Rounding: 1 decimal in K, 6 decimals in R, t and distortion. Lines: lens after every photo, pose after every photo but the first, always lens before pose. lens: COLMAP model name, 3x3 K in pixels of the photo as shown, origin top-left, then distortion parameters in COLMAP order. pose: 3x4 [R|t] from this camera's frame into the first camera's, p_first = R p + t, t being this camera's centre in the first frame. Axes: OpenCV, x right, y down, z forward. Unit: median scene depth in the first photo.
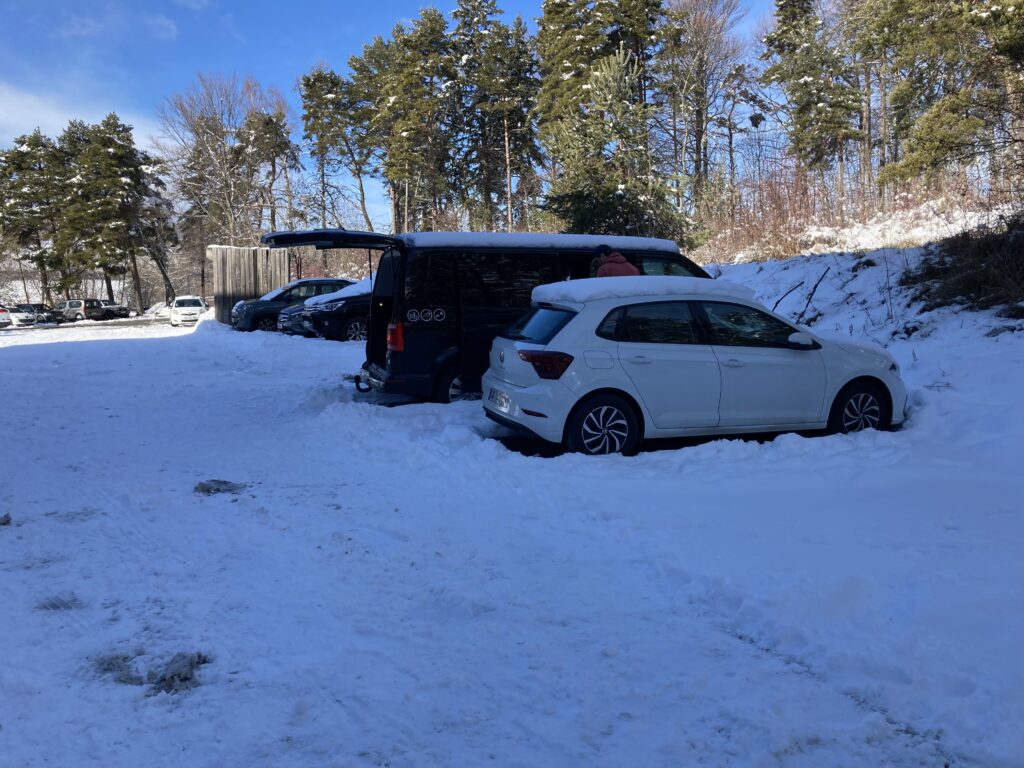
lens RADIAL K [[822.7, 0, 504.4], [0, 822.7, 387.9], [0, 0, 1]] dist [0.033352, -0.048665]
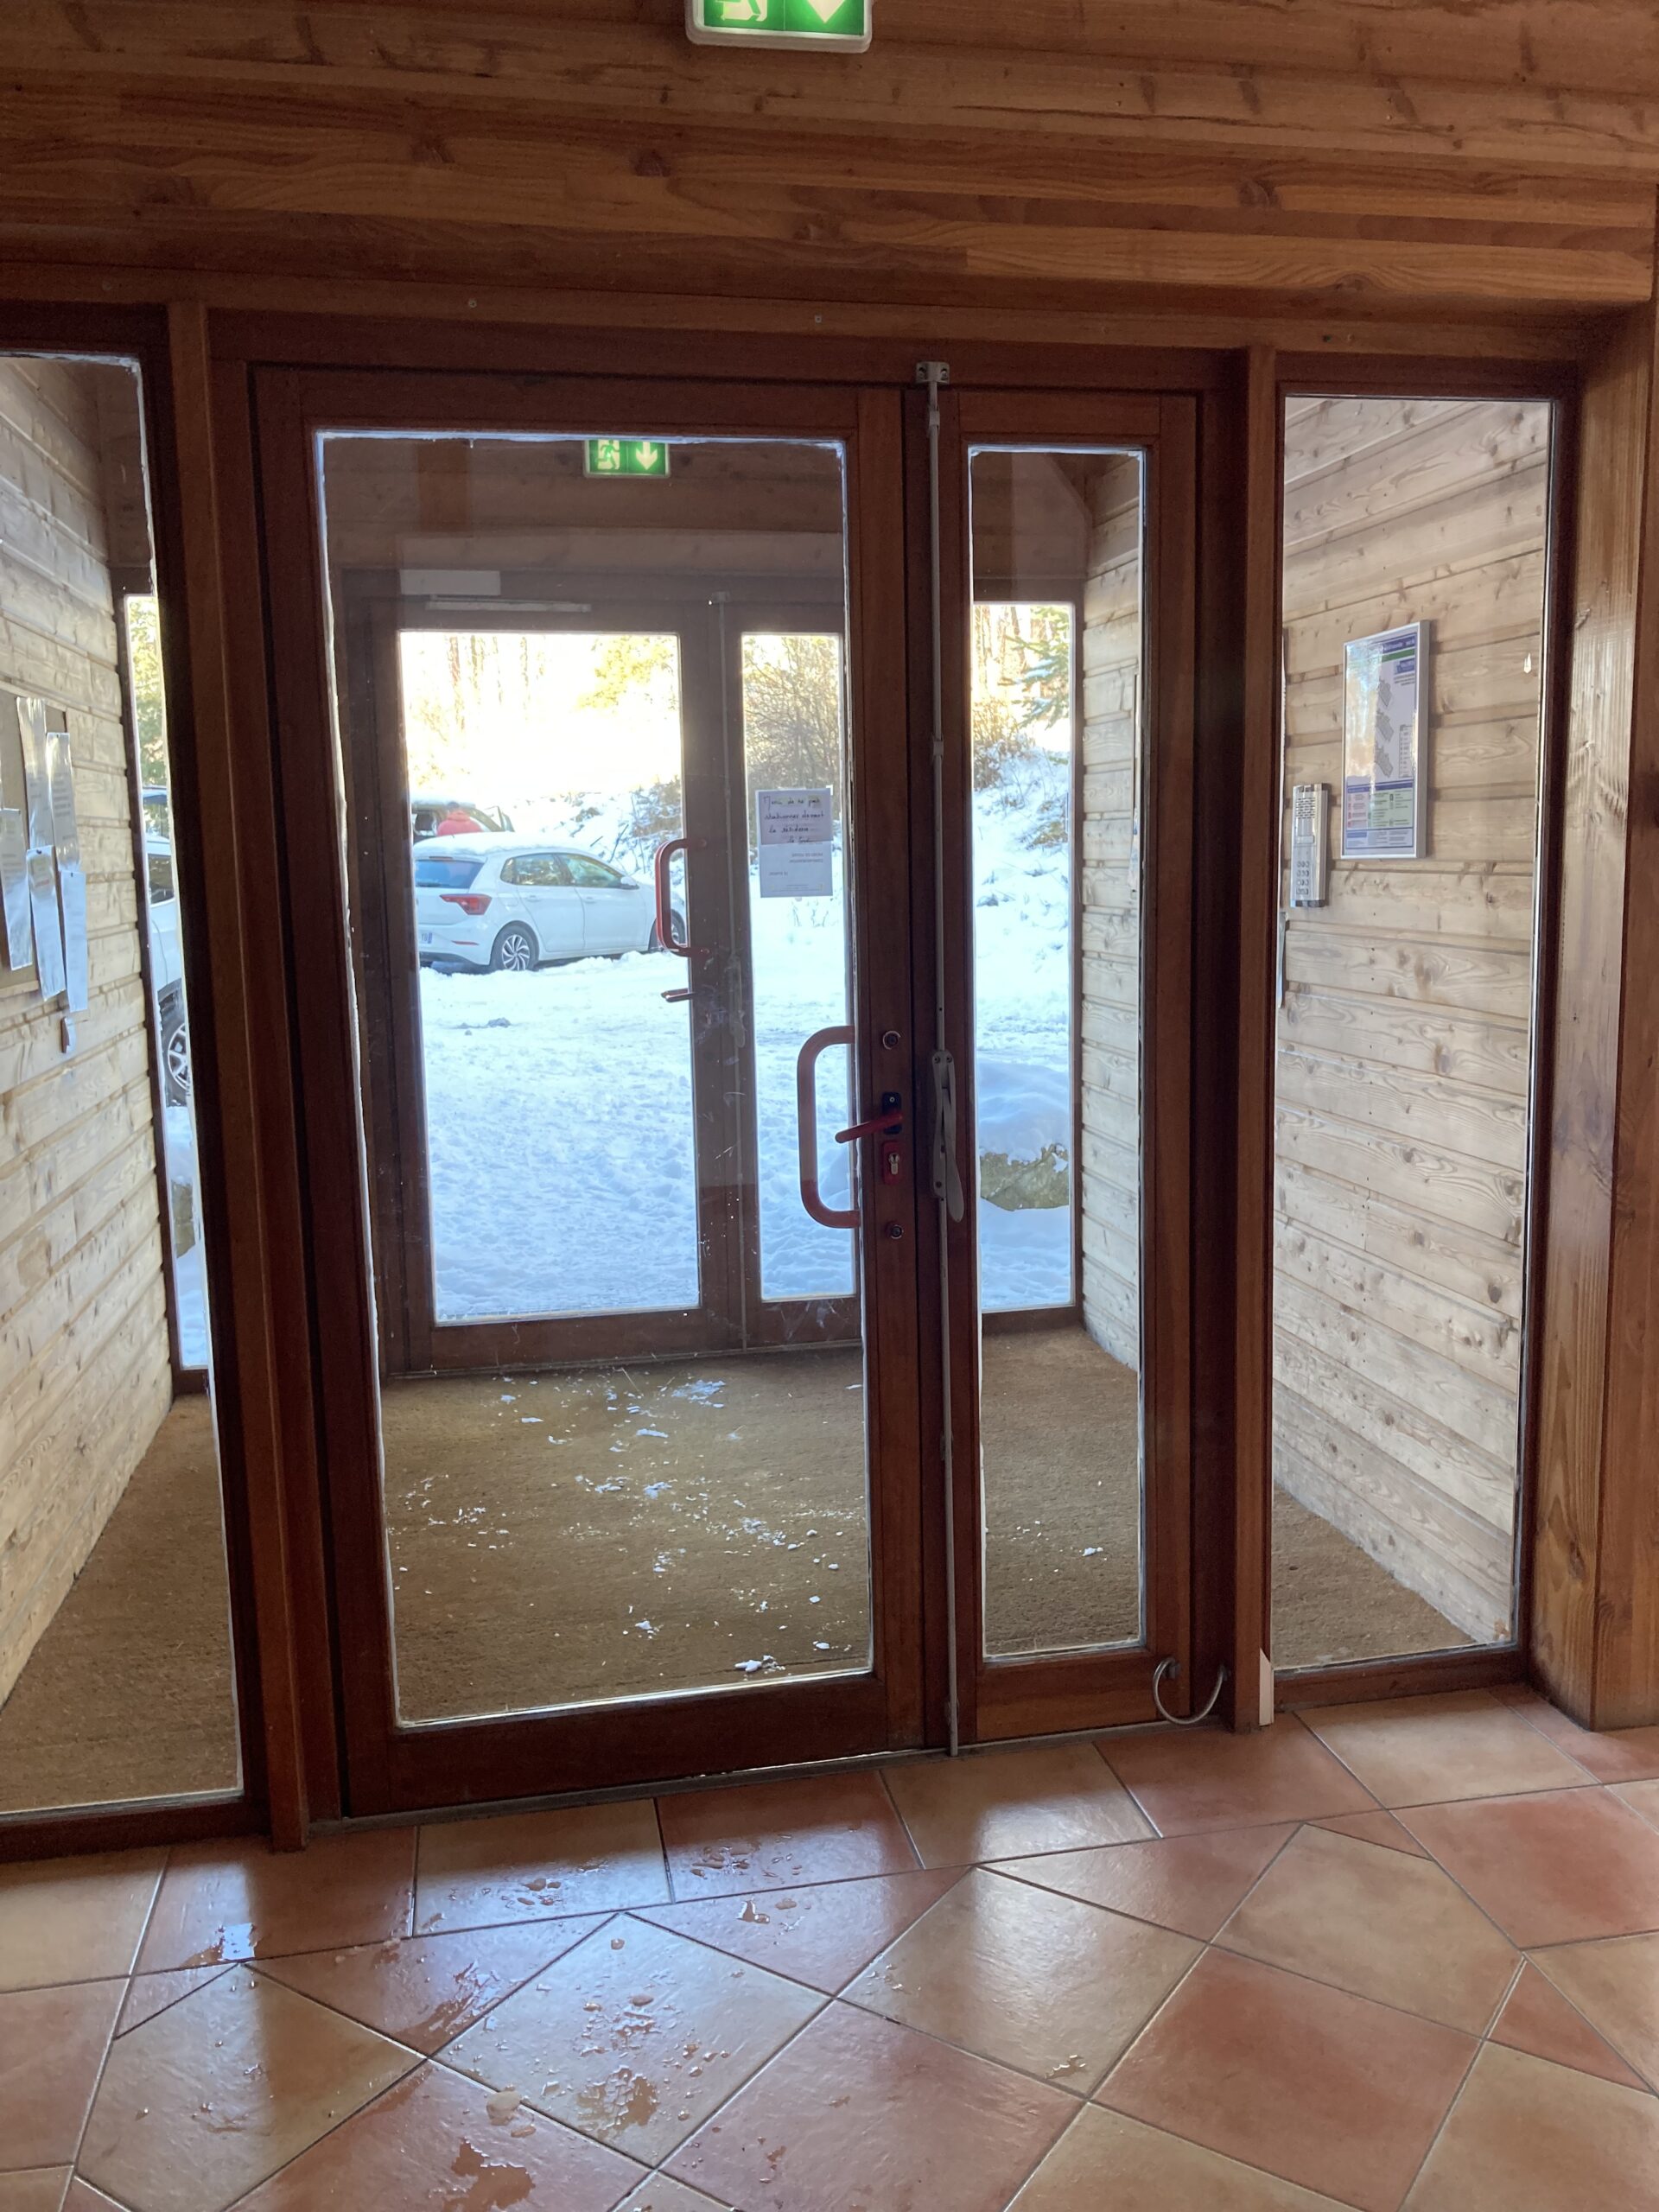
lens RADIAL K [[1777.2, 0, 833.1], [0, 1777.2, 1110.2], [0, 0, 1]] dist [0.033352, -0.048665]
pose [[0.788966, -0.103984, 0.605574, -2.165737], [0.083727, 0.994577, 0.061698, 0.297472], [-0.608706, 0.002025, 0.793394, -2.741262]]
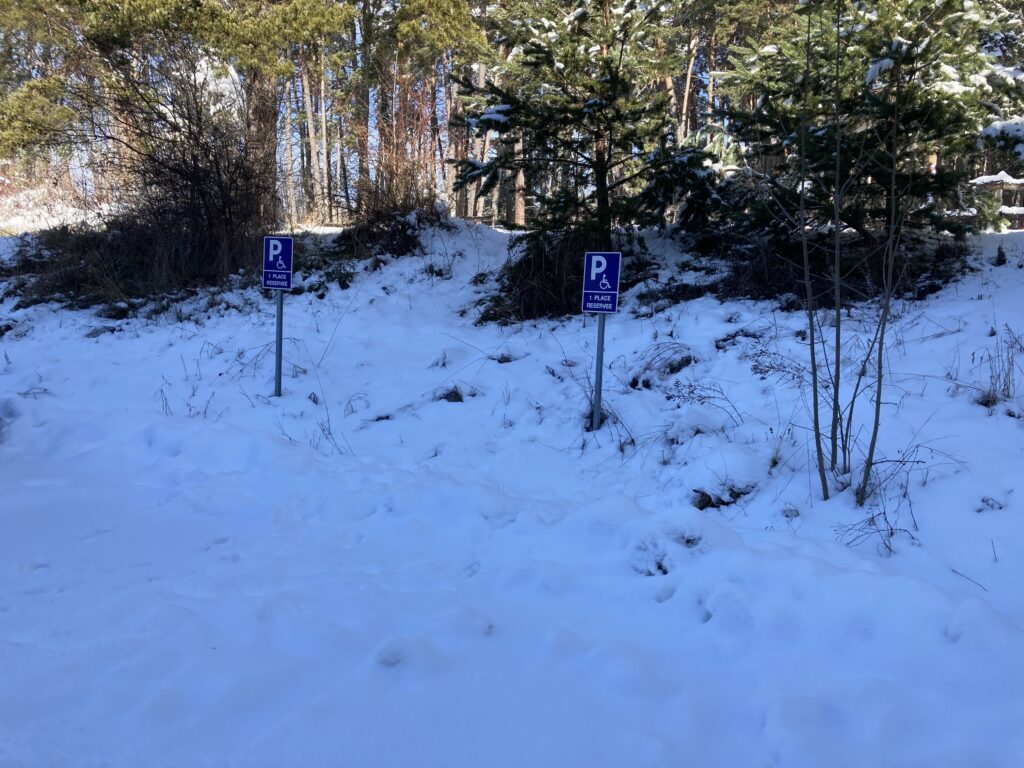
lens RADIAL K [[822.7, 0, 514.6], [0, 822.7, 382.8], [0, 0, 1]] dist [0.033352, -0.048665]
pose [[0.550654, -0.035673, 0.833971, 0.052721], [0.038394, 0.999111, 0.017386, -0.006820], [-0.833850, 0.022446, 0.551535, 0.060714]]
